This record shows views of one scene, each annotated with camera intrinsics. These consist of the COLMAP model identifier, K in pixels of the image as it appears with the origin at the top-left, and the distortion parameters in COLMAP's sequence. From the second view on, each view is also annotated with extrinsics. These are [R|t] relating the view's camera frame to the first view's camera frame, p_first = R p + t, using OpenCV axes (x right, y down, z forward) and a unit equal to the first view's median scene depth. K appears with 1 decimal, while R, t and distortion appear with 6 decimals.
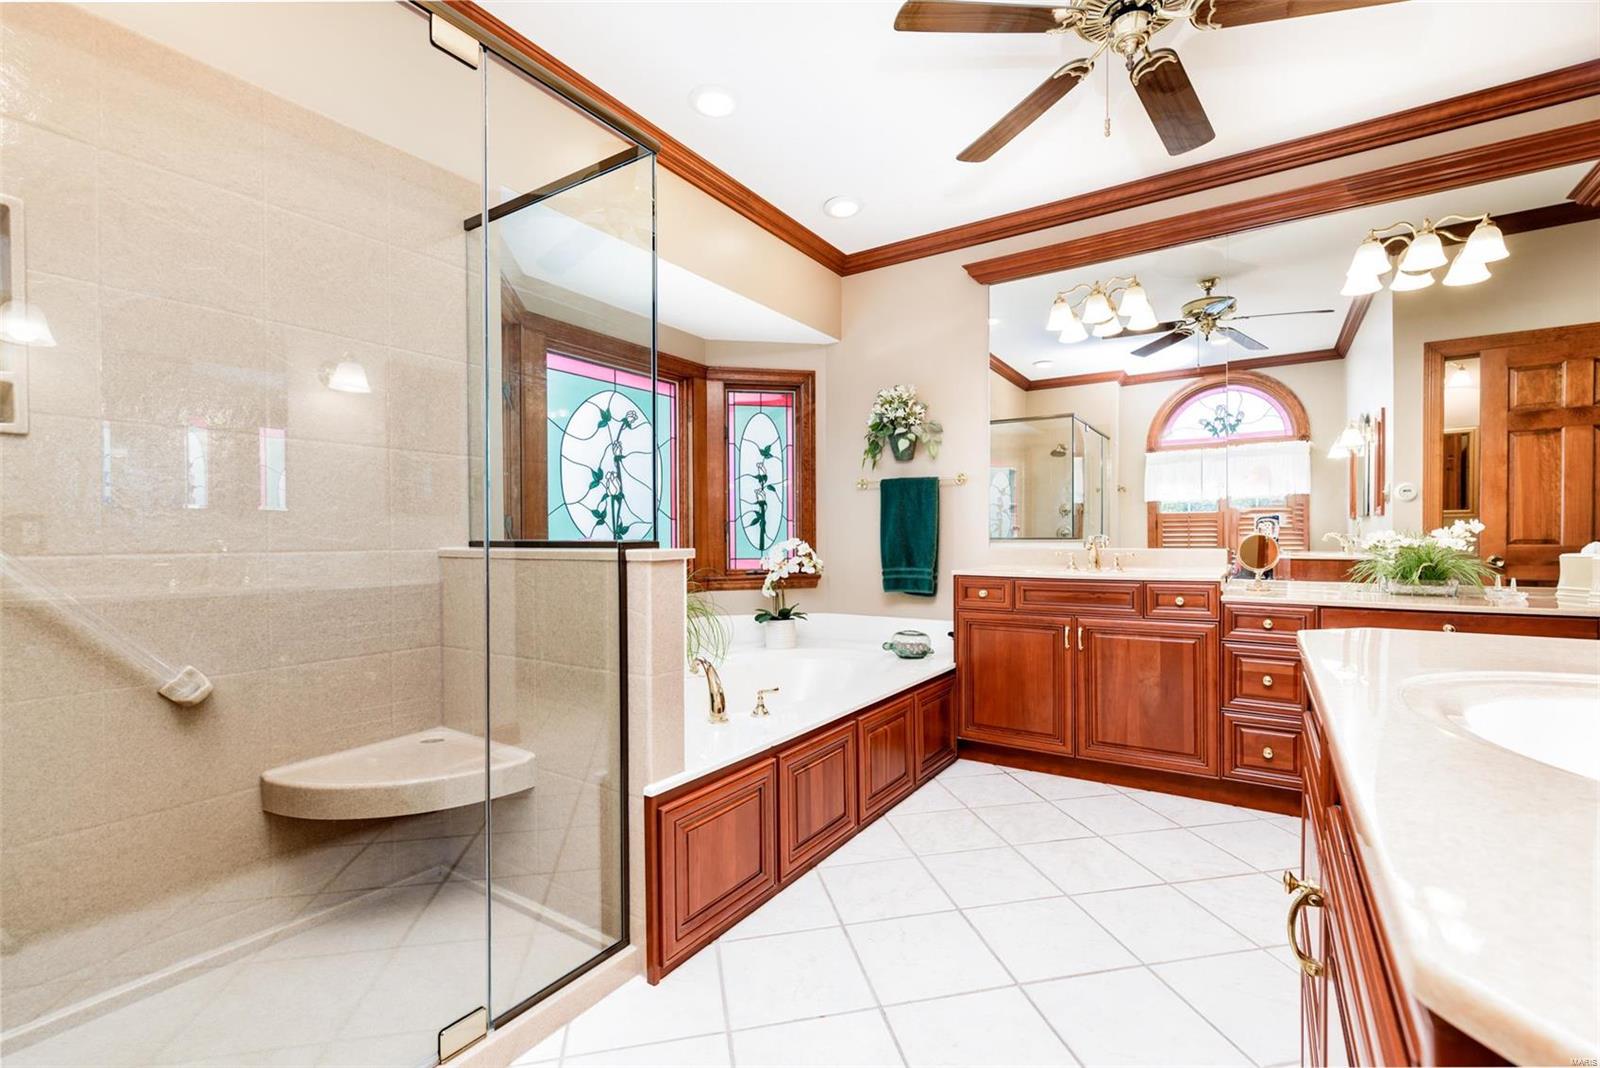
lens RADIAL K [[697.0, 0, 807.7], [0, 697.0, 541.9], [0, 0, 1]] dist [0.008826, -0.000893]
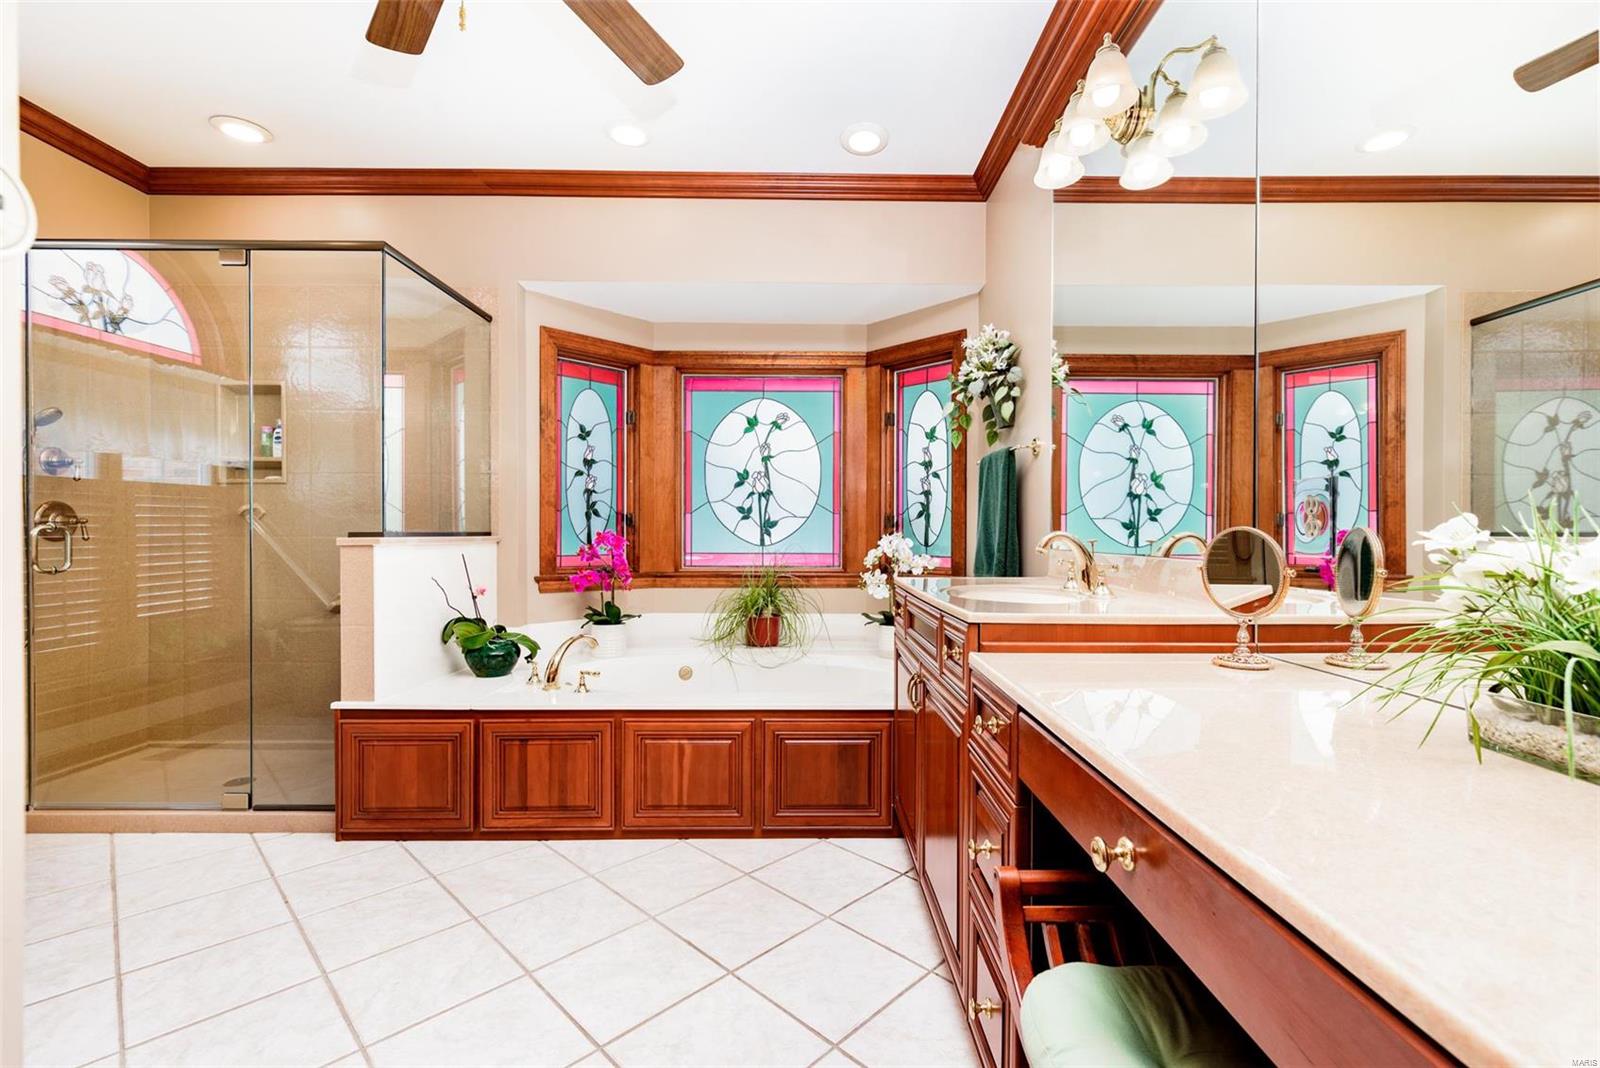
lens RADIAL K [[697.0, 0, 807.4], [0, 697.0, 532.3], [0, 0, 1]] dist [0.008826, -0.000893]
pose [[0.555095, 0.003999, -0.831777, 0.673264], [-0.012336, 0.999918, -0.003425, -0.001535], [0.831696, 0.012162, 0.555099, 0.448183]]
